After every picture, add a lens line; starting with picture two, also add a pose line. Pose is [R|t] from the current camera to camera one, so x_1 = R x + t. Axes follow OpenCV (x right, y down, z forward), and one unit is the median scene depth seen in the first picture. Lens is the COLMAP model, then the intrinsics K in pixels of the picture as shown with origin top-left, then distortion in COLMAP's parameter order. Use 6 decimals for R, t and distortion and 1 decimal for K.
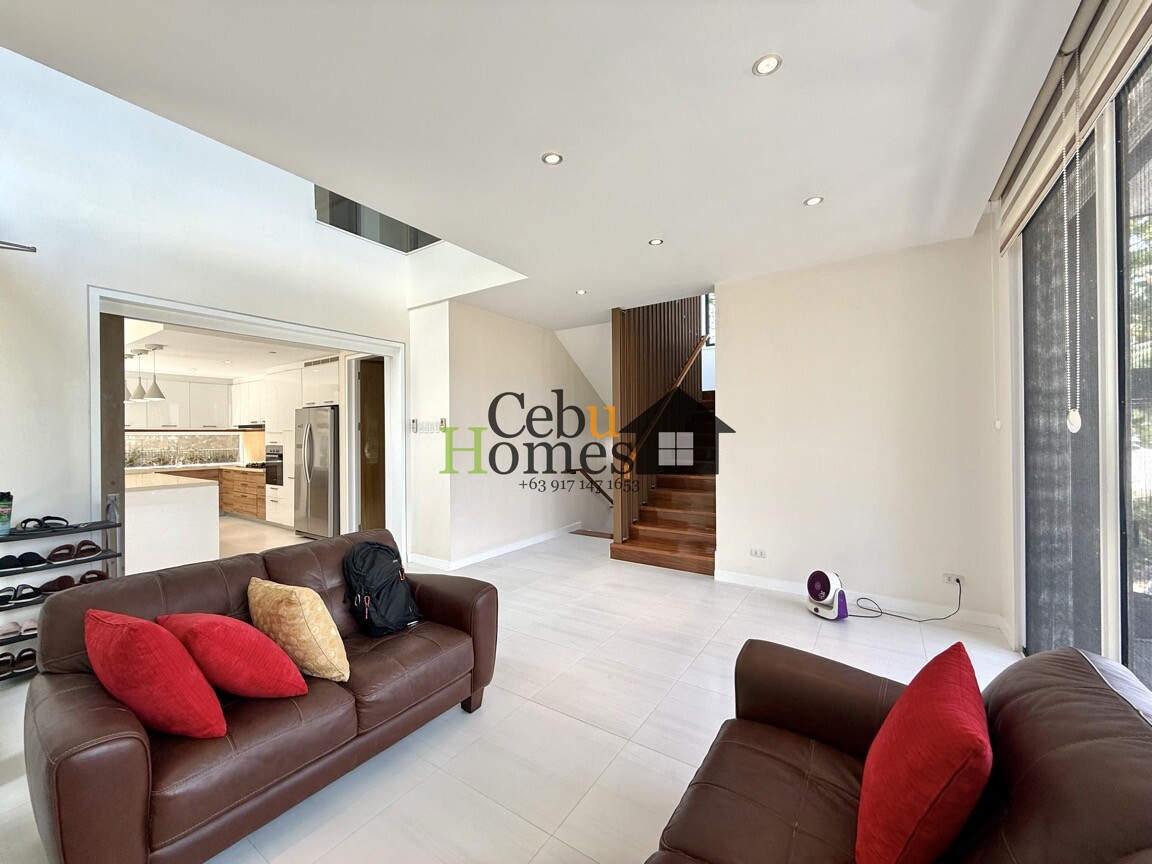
lens RADIAL K [[458.8, 0, 575.9], [0, 458.8, 432.4], [0, 0, 1]] dist [-0.000898, -0.000569]
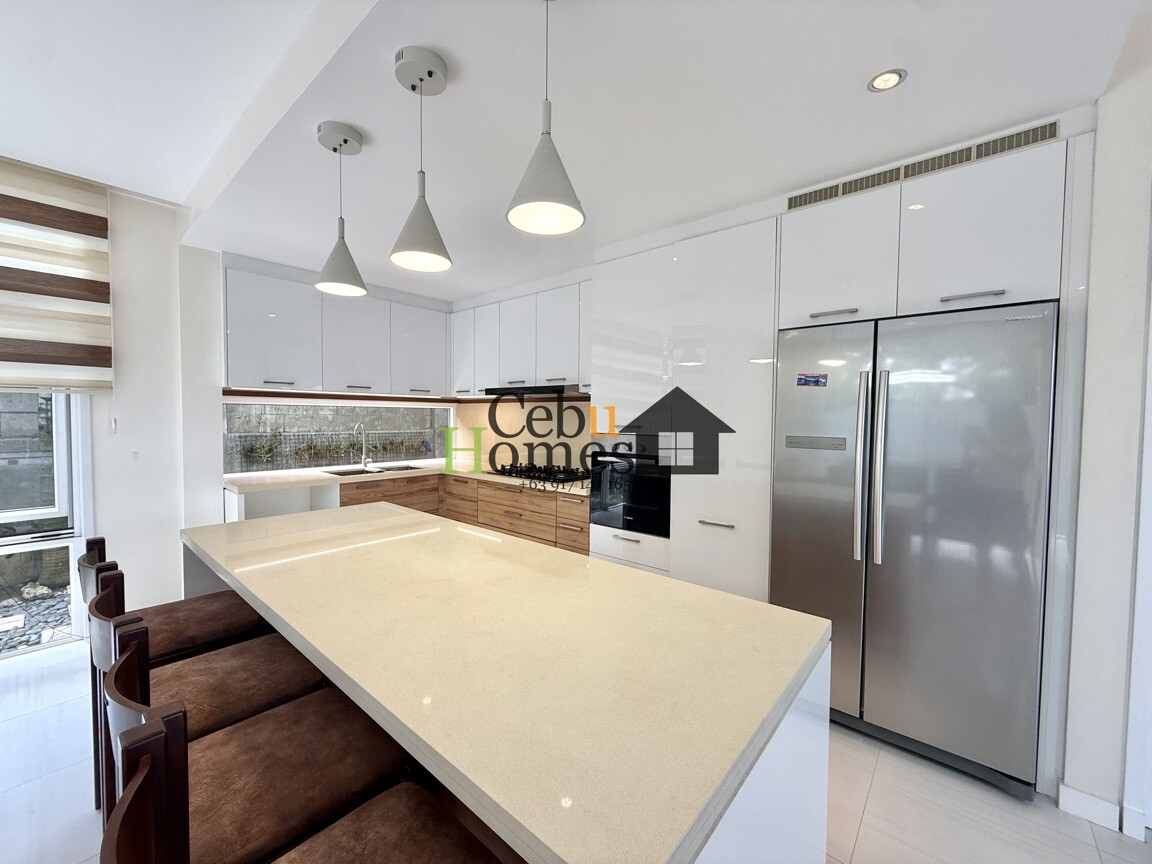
lens RADIAL K [[458.8, 0, 571.6], [0, 458.8, 432.7], [0, 0, 1]] dist [-0.000898, -0.000569]
pose [[0.992103, 0.023619, -0.123185, -0.640901], [-0.018821, 0.999024, 0.039969, 0.011343], [0.124009, -0.037335, 0.991579, 0.575252]]
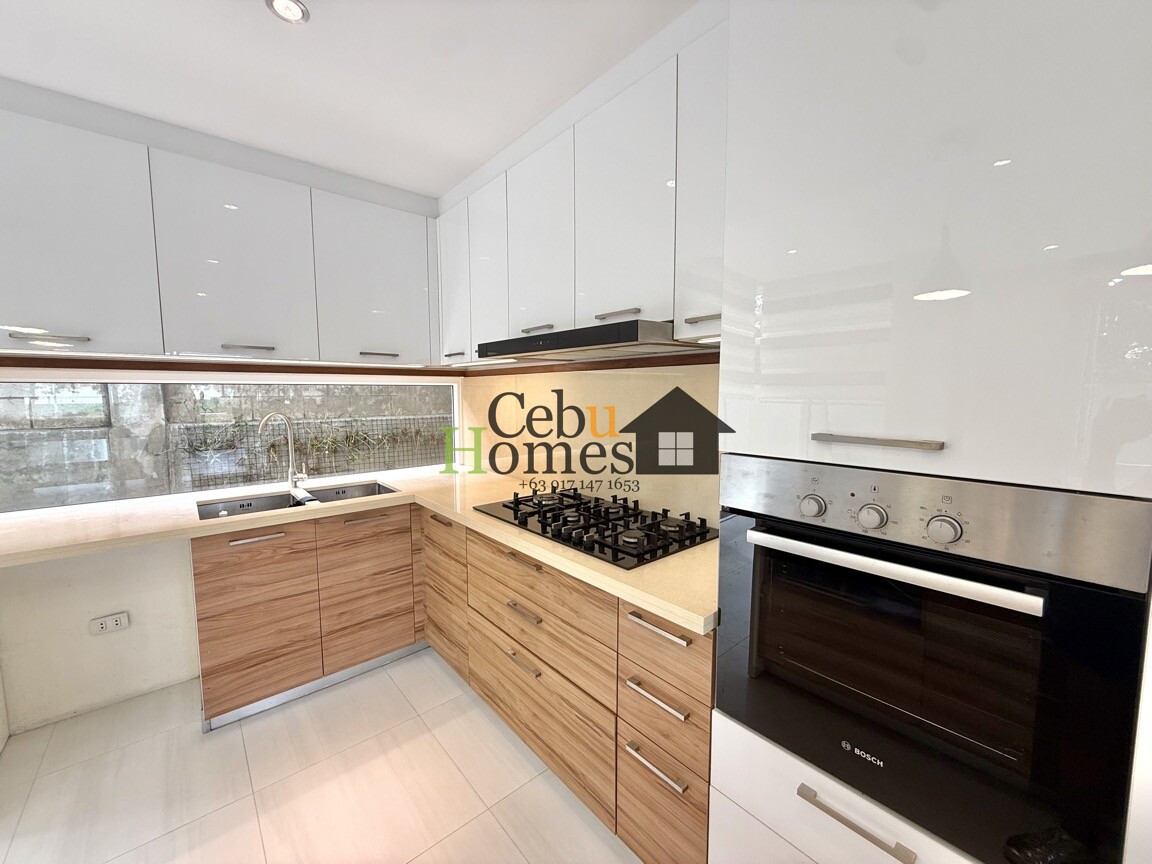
lens RADIAL K [[458.8, 0, 572.7], [0, 458.8, 432.5], [0, 0, 1]] dist [-0.000898, -0.000569]
pose [[0.962110, 0.030707, -0.270925, -0.680861], [-0.005557, 0.995640, 0.093113, 0.009509], [0.272603, -0.088080, 0.958086, 0.850807]]
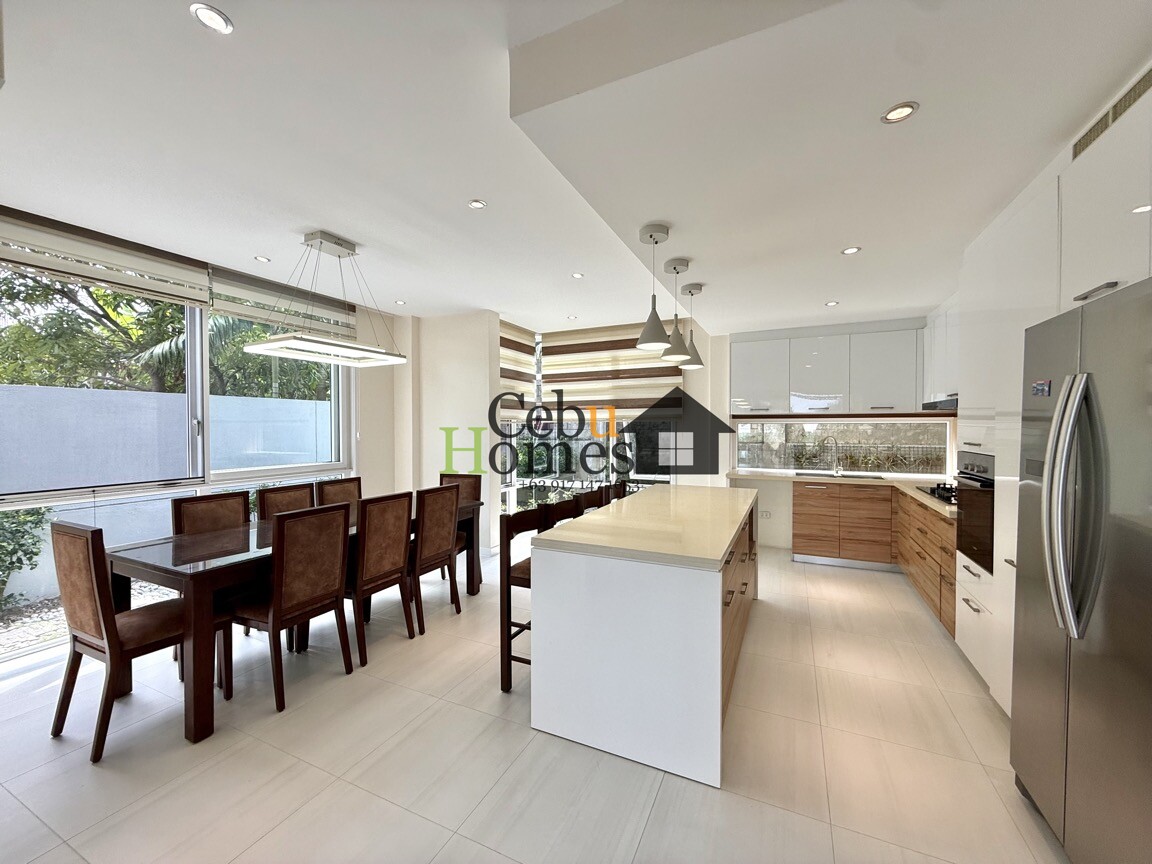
lens RADIAL K [[458.8, 0, 576.3], [0, 458.8, 434.4], [0, 0, 1]] dist [-0.000898, -0.000569]
pose [[0.148788, 0.026697, -0.988509, -0.339287], [0.004181, 0.999610, 0.027626, 0.002469], [0.988860, -0.008243, 0.148618, 0.620609]]
